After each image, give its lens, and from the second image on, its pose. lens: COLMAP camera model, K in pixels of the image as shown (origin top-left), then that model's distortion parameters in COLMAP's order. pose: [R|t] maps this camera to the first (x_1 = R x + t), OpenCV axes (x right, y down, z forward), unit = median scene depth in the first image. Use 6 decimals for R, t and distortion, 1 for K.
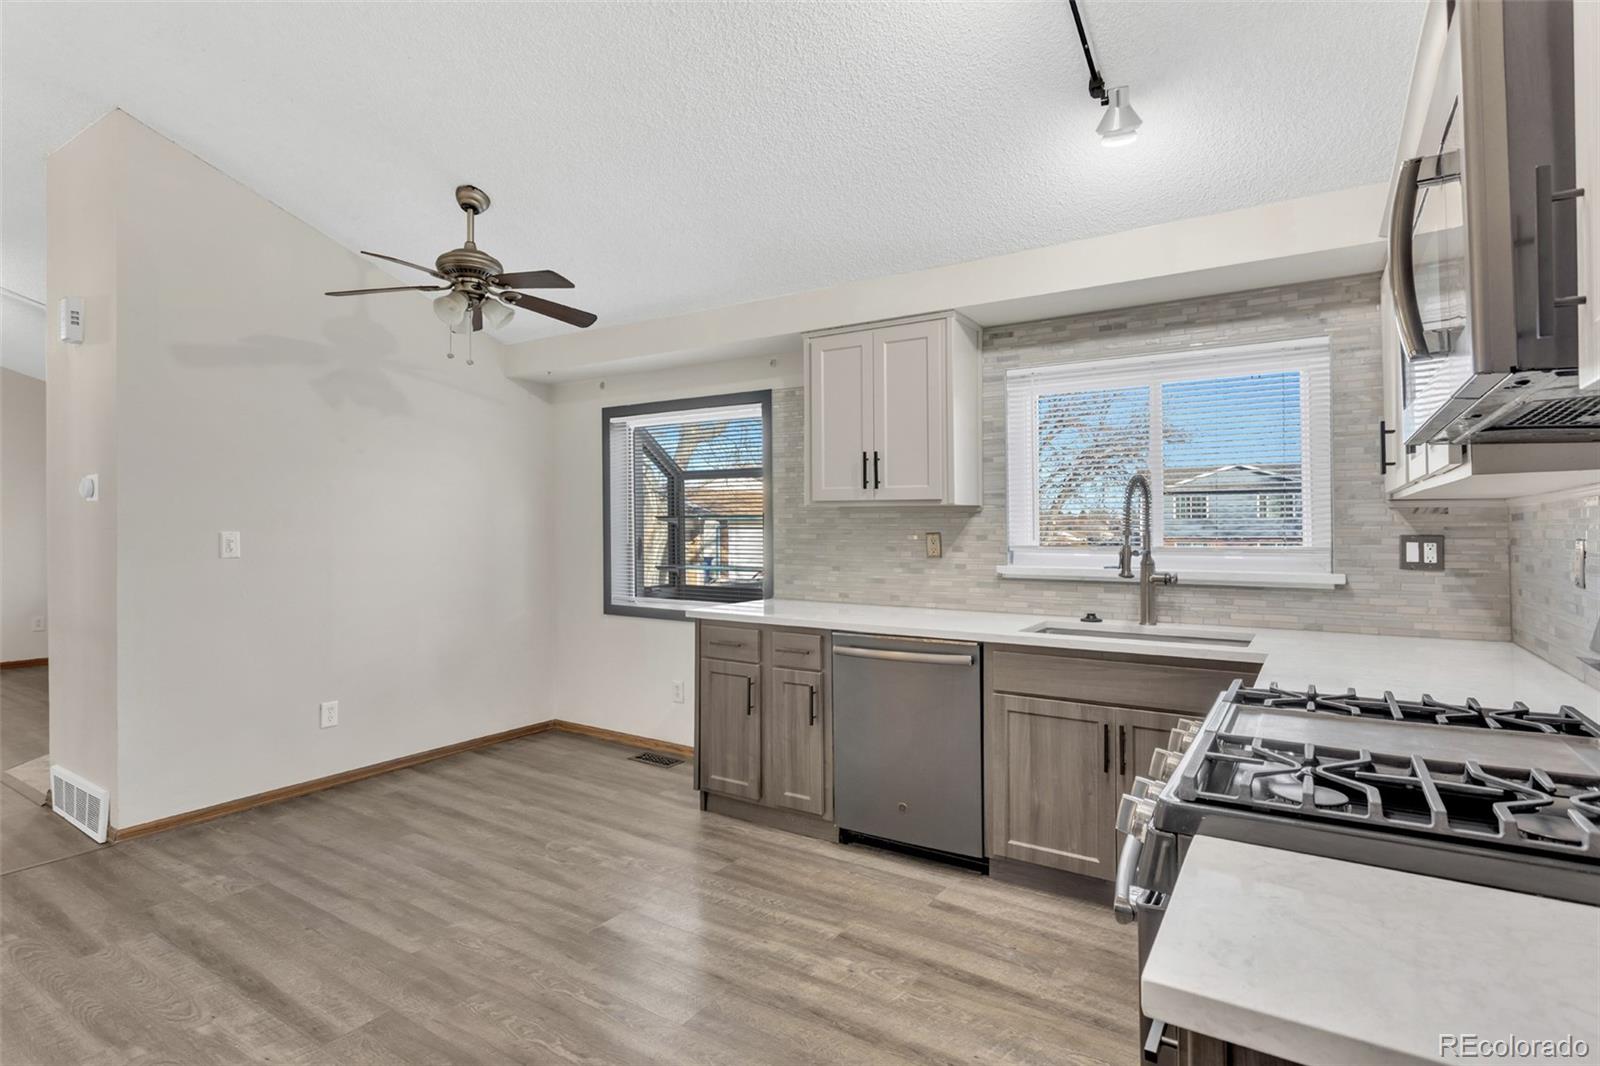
lens RADIAL K [[795.9, 0, 801.5], [0, 795.9, 526.3], [0, 0, 1]] dist [-0.000811, 0.002259]
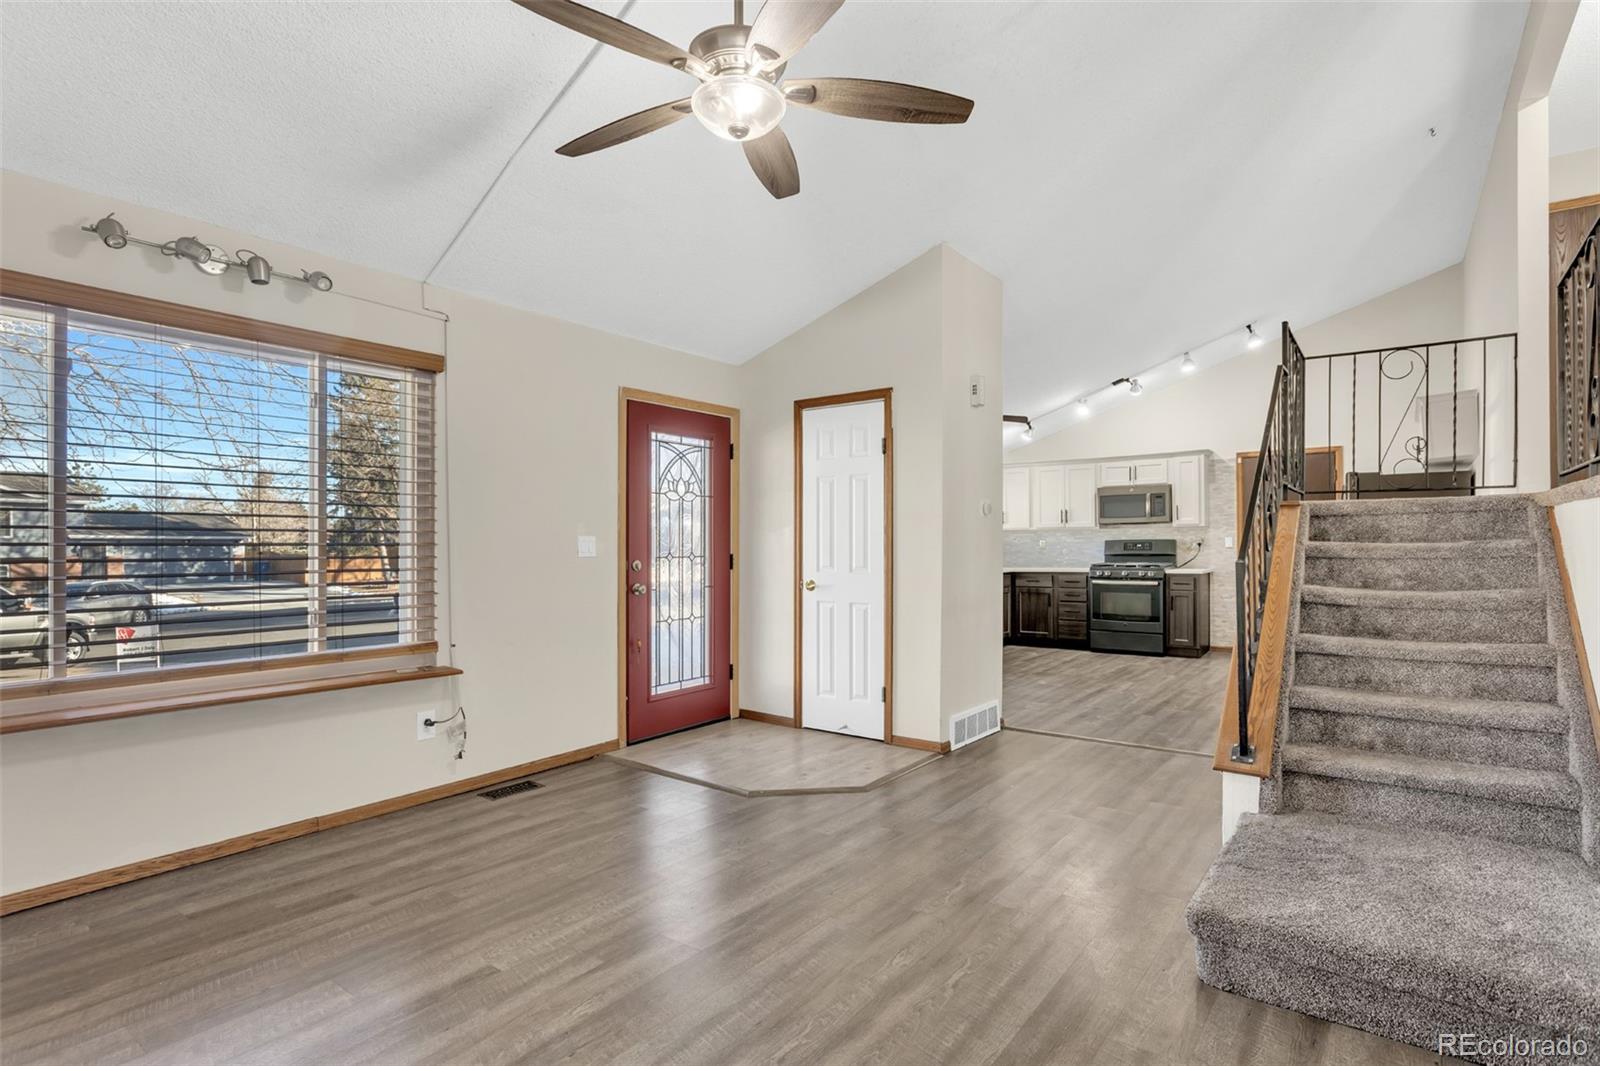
lens RADIAL K [[806.1, 0, 800.0], [0, 806.1, 533.0], [0, 0, 1]] dist [0.000689, 0.000574]
pose [[0.065853, 0.012650, 0.997749, -2.356966], [0.003498, 0.999911, -0.012908, 0.018178], [-0.997823, 0.004340, 0.065803, 1.203353]]
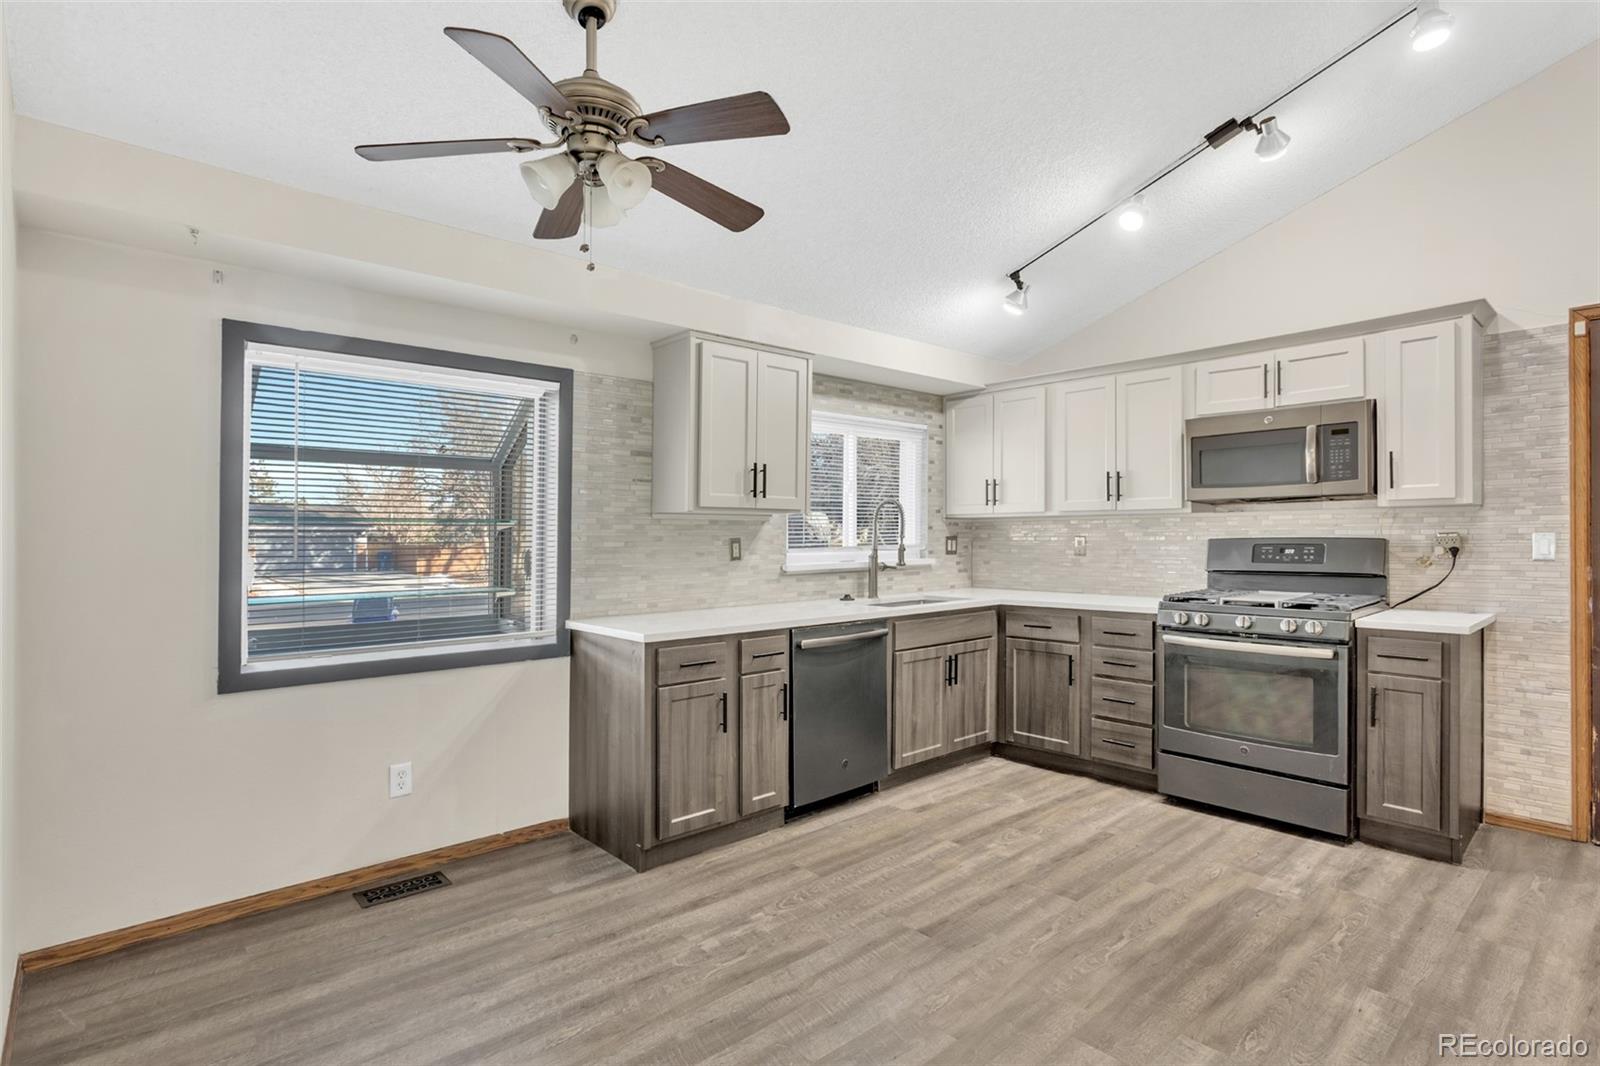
lens RADIAL K [[808.4, 0, 790.8], [0, 808.4, 536.3], [0, 0, 1]] dist [0.000519, 0.000815]
pose [[0.261720, -0.005042, 0.965131, -0.938171], [0.003403, 0.999985, 0.004302, 0.000583], [-0.965138, 0.002158, 0.261733, 0.652395]]
